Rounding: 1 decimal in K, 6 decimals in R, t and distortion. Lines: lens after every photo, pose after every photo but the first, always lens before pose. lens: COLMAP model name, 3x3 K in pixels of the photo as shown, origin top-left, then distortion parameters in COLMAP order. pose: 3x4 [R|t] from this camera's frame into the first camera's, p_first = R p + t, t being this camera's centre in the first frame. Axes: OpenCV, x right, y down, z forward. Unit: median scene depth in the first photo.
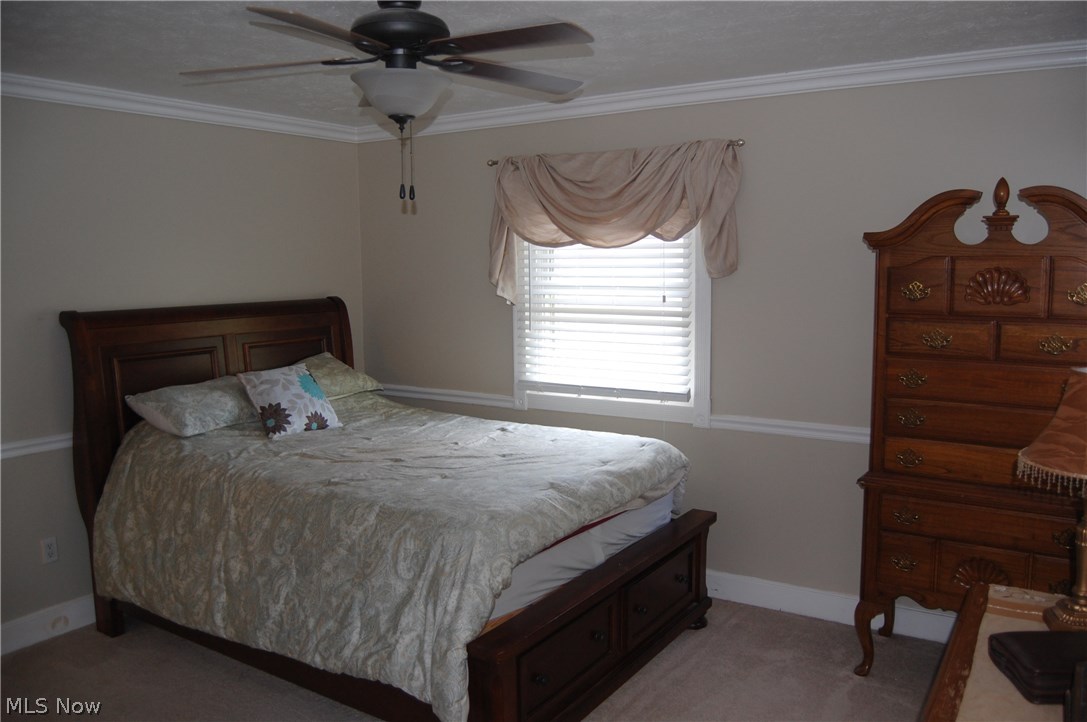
lens RADIAL K [[845.6, 0, 545.0], [0, 845.6, 360.8], [0, 0, 1]] dist [-0.096176, 0.042715]
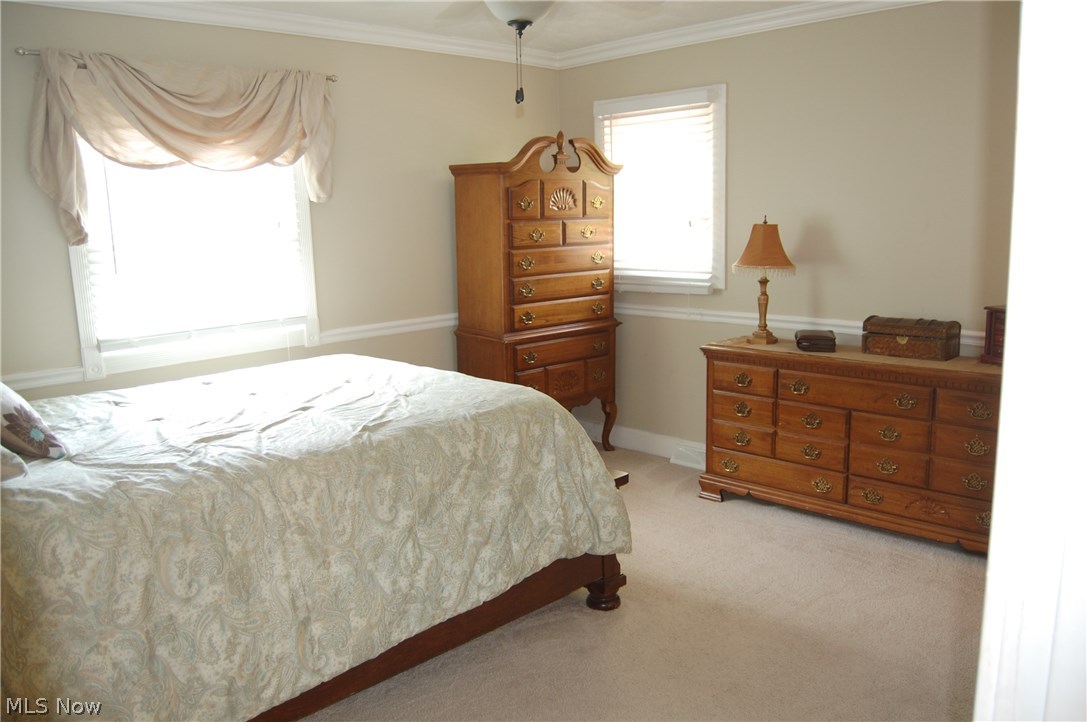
lens RADIAL K [[845.6, 0, 544.5], [0, 845.6, 362.7], [0, 0, 1]] dist [-0.096176, 0.042715]
pose [[0.217892, -0.171385, 0.960807, -0.885756], [0.134461, 0.980345, 0.144377, -0.015940], [-0.966666, 0.097733, 0.236654, 0.552937]]
